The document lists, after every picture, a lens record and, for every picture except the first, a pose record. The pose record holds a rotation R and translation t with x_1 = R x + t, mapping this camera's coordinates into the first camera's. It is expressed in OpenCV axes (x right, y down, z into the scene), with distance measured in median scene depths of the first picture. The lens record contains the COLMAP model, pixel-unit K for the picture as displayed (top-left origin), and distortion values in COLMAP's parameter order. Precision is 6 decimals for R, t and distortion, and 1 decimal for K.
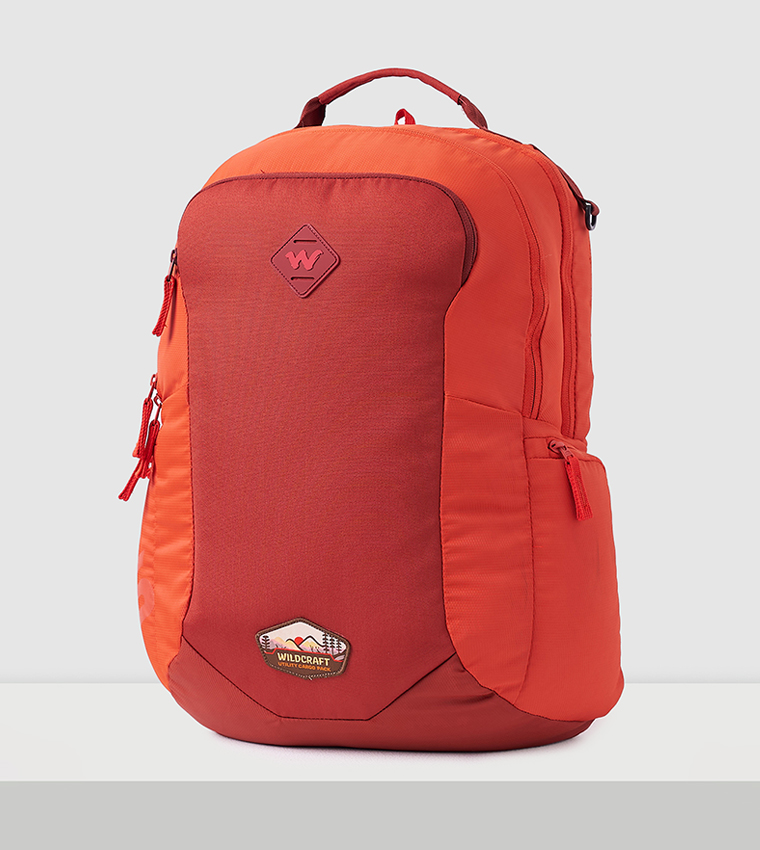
lens RADIAL K [[2614.6, 0, 380.0], [0, 2614.6, 425.0], [0, 0, 1]] dist [-0.107575, -1.180346]
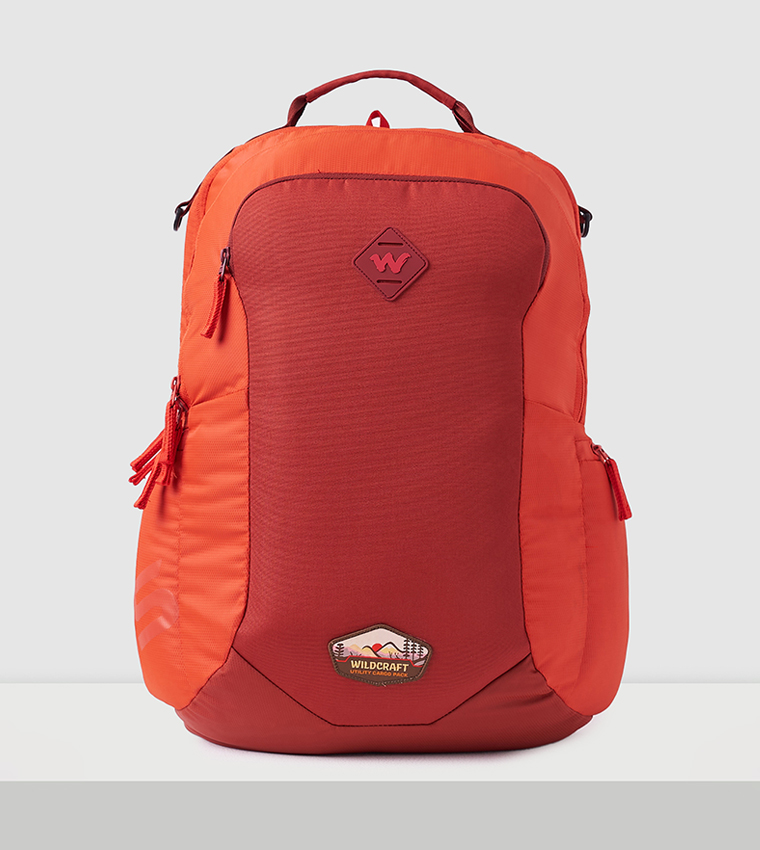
lens RADIAL K [[2614.6, 0, 380.0], [0, 2614.6, 425.0], [0, 0, 1]] dist [-0.107575, -1.180346]
pose [[0.926978, -0.006000, 0.375067, -0.398340], [0.003666, 0.999969, 0.006935, -0.008481], [-0.375097, -0.005054, 0.926972, 0.082198]]
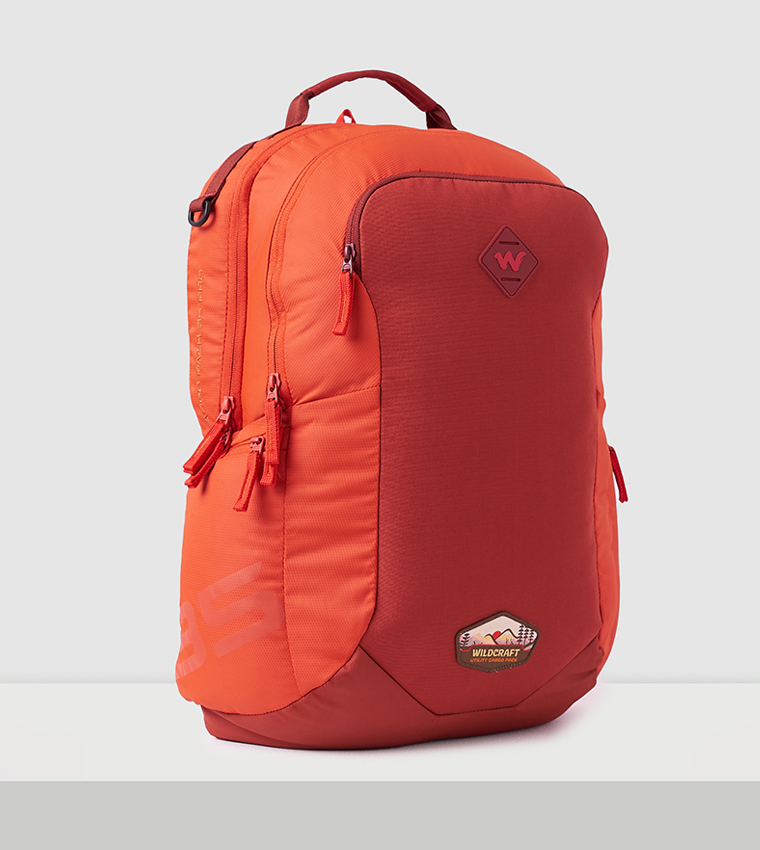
lens RADIAL K [[2614.6, 0, 380.0], [0, 2614.6, 425.0], [0, 0, 1]] dist [-0.107575, -1.180346]
pose [[0.603417, -0.028431, 0.796919, -0.862669], [0.024282, 0.999556, 0.017274, -0.017800], [-0.797056, 0.008927, 0.603839, 0.418214]]
